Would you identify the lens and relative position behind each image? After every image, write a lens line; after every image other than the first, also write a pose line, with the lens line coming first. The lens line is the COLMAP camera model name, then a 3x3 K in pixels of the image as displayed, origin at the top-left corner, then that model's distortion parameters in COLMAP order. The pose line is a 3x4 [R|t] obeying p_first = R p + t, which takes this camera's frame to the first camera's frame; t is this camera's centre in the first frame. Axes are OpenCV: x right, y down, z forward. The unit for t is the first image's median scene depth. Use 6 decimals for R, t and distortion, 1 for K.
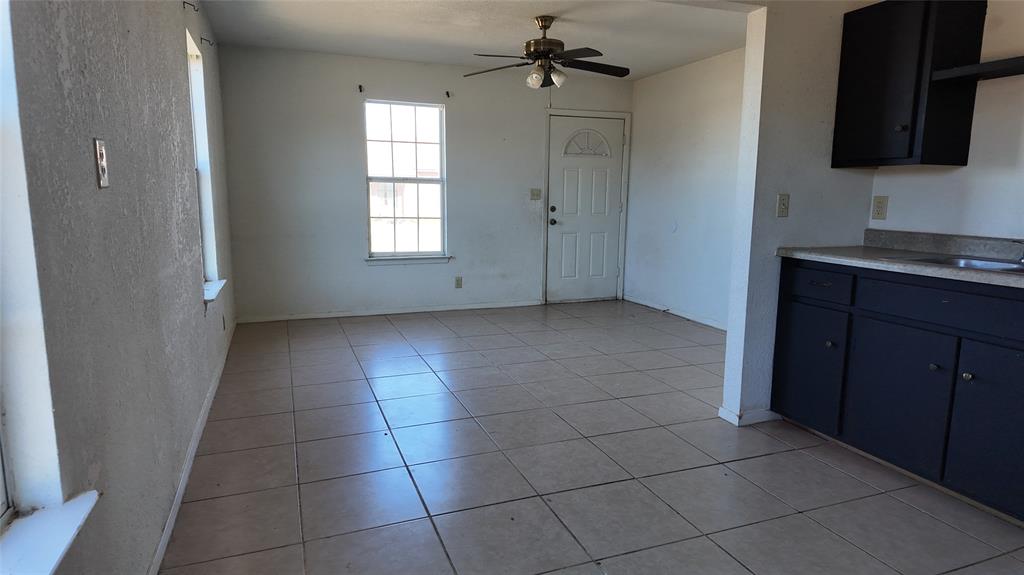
lens RADIAL K [[593.7, 0, 513.8], [0, 593.7, 288.6], [0, 0, 1]] dist [0.093128, -0.110007]
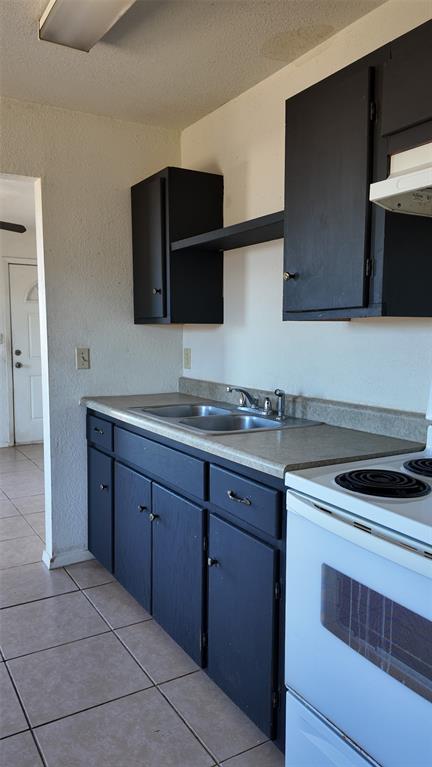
lens RADIAL K [[558.2, 0, 220.2], [0, 558.2, 383.0], [0, 0, 1]] dist [0.133357, -0.212375]
pose [[0.984800, -0.021990, 0.172297, 0.269741], [0.032753, 0.997668, -0.059877, -0.013093], [-0.170579, 0.064610, 0.983223, -0.019015]]
